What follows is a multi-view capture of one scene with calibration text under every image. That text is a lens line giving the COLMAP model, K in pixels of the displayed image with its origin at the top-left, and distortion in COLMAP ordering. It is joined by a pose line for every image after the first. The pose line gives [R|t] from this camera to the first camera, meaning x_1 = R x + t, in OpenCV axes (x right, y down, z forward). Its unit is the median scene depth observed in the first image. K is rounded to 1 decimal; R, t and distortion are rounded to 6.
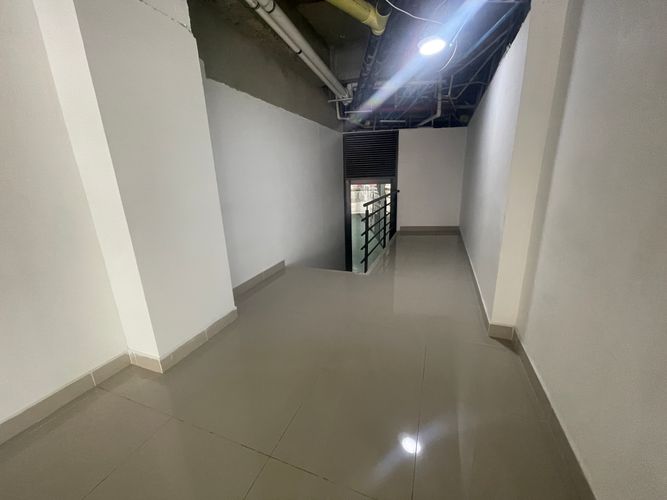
lens RADIAL K [[269.2, 0, 331.8], [0, 269.2, 250.3], [0, 0, 1]] dist [-0.000131, 0.000356]
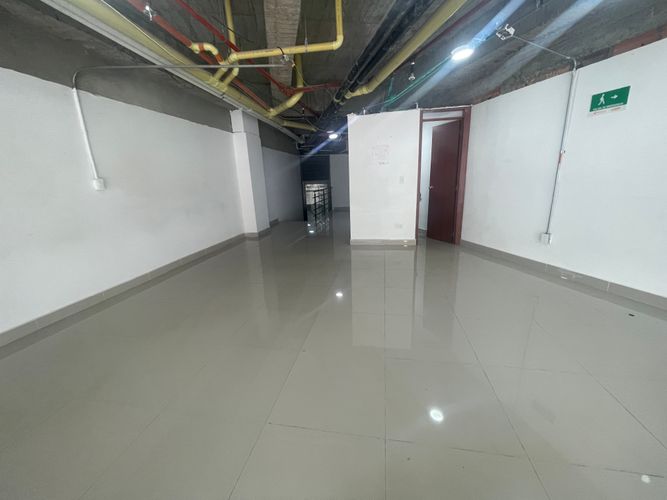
lens RADIAL K [[269.2, 0, 331.8], [0, 269.2, 250.3], [0, 0, 1]] dist [-0.000131, 0.000356]
pose [[0.982313, -0.061894, 0.176722, -0.110251], [0.066122, 0.997647, -0.018132, 0.256476], [-0.175183, 0.029497, 0.984094, -0.845892]]
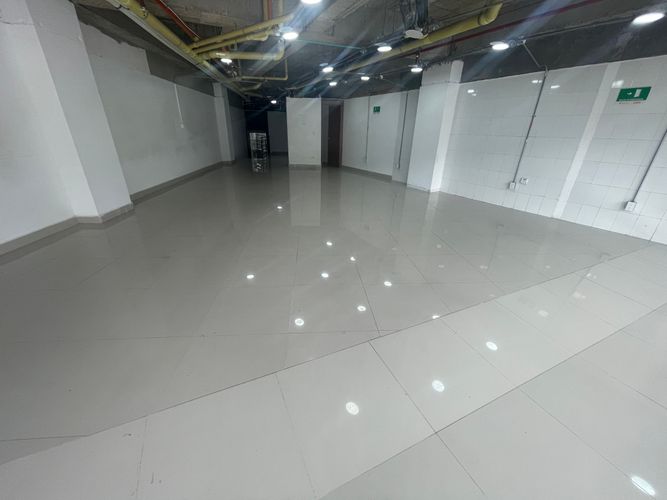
lens RADIAL K [[271.2, 0, 333.2], [0, 271.2, 252.3], [0, 0, 1]] dist [-0.007676, 0.000027]
pose [[0.898340, -0.132610, 0.418808, -0.451844], [0.071038, 0.984654, 0.159403, 0.521702], [-0.433520, -0.113447, 0.893975, -1.766407]]
